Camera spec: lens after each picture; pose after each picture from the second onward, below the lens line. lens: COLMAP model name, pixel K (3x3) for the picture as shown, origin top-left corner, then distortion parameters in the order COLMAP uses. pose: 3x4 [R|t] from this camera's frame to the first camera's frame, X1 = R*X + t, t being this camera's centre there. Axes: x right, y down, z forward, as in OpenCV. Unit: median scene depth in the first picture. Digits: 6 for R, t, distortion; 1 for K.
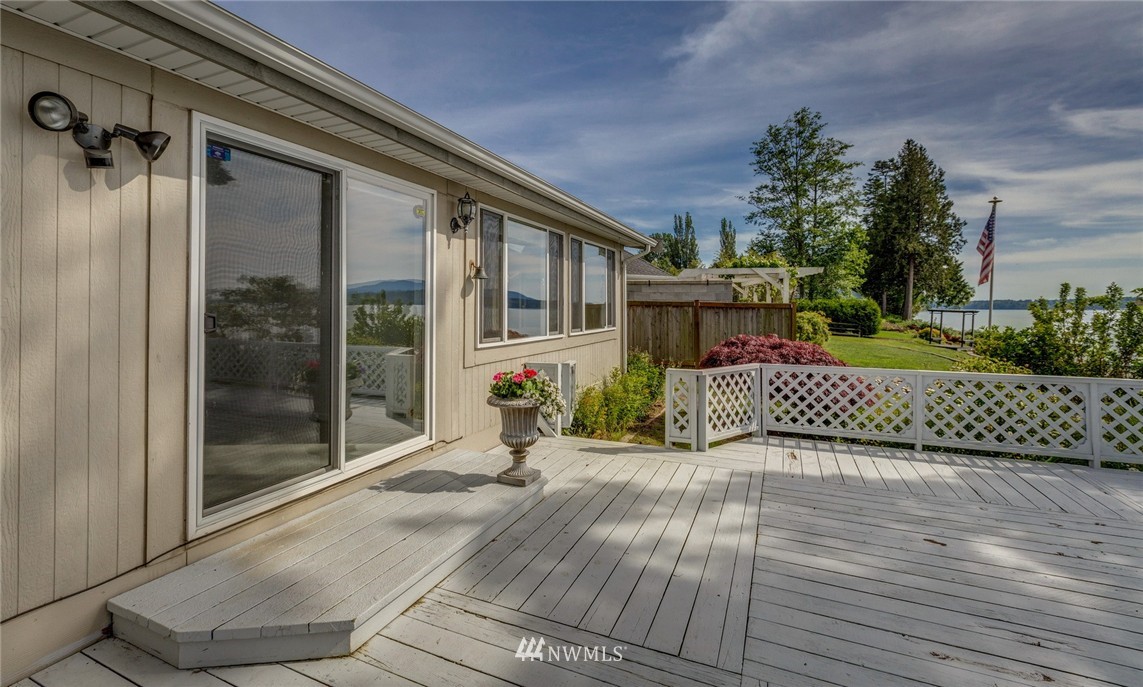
lens RADIAL K [[505.1, 0, 569.8], [0, 505.1, 305.7], [0, 0, 1]] dist [0.001015, 0.000264]
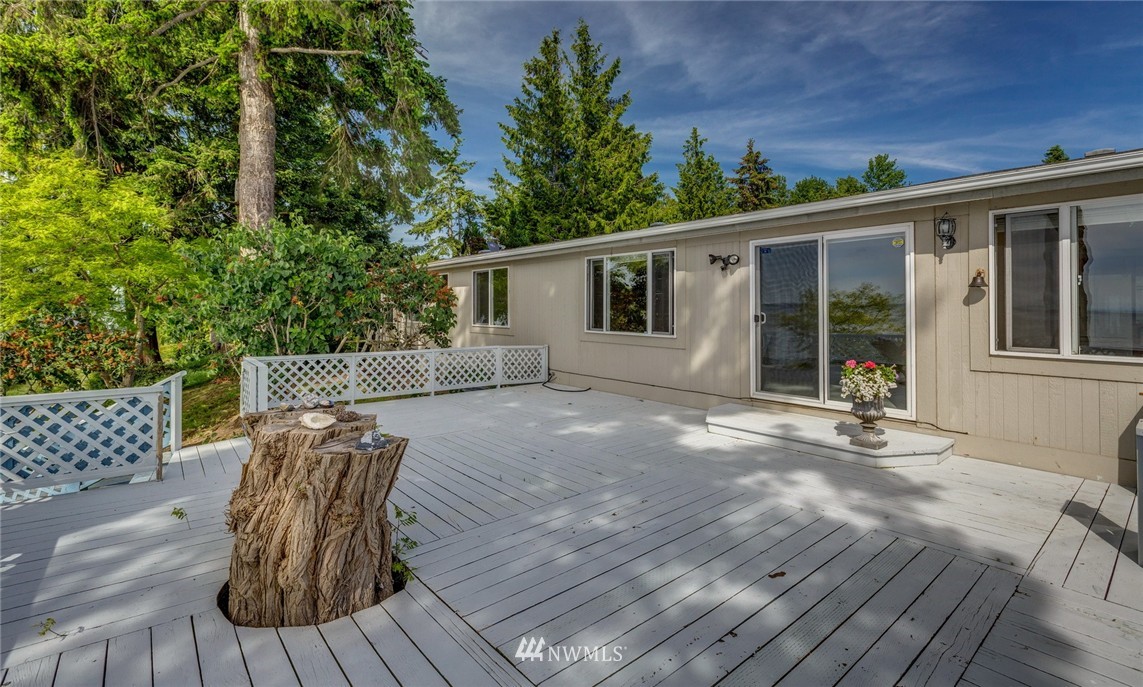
lens RADIAL K [[505.1, 0, 569.8], [0, 505.1, 305.7], [0, 0, 1]] dist [0.001015, 0.000264]
pose [[-0.438496, -0.014309, -0.898619, 1.616983], [0.007079, 0.999787, -0.019374, -0.000874], [0.898705, -0.014857, -0.438302, 1.017760]]
